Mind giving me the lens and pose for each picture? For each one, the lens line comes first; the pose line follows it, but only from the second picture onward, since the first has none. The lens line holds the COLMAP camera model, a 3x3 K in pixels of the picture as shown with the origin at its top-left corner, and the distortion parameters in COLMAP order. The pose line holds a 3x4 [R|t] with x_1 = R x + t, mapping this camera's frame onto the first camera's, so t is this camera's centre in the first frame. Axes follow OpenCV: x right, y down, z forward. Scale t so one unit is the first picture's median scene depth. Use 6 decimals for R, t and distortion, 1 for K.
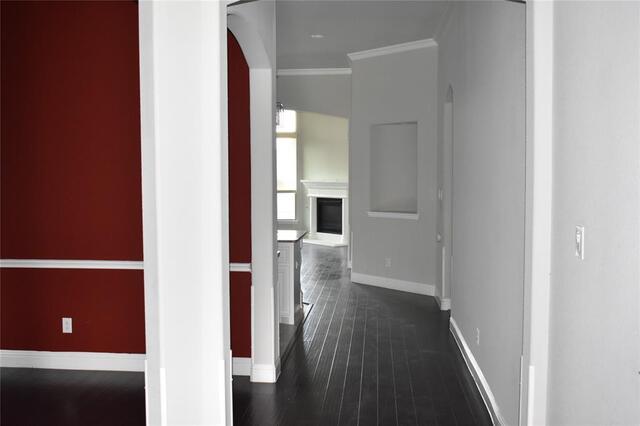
lens RADIAL K [[673.6, 0, 319.5], [0, 673.6, 213.1], [0, 0, 1]] dist [-0.051406, 0.000000]
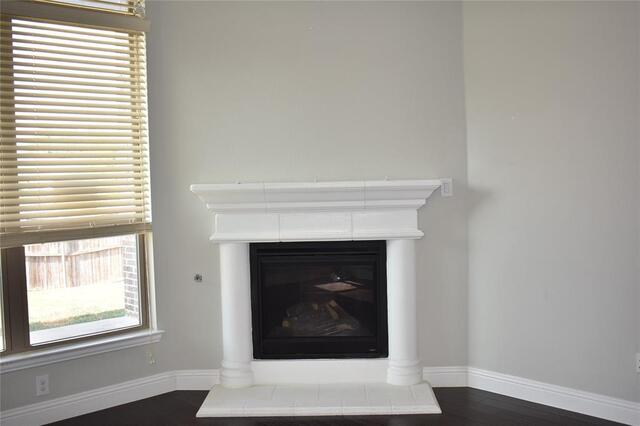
lens RADIAL K [[673.6, 0, 319.7], [0, 673.6, 216.4], [0, 0, 1]] dist [-0.051406, 0.000000]
pose [[0.660054, -0.058552, 0.748933, -0.200933], [0.073697, 0.997196, 0.013010, -0.036101], [-0.747595, 0.046607, 0.662518, 0.784821]]
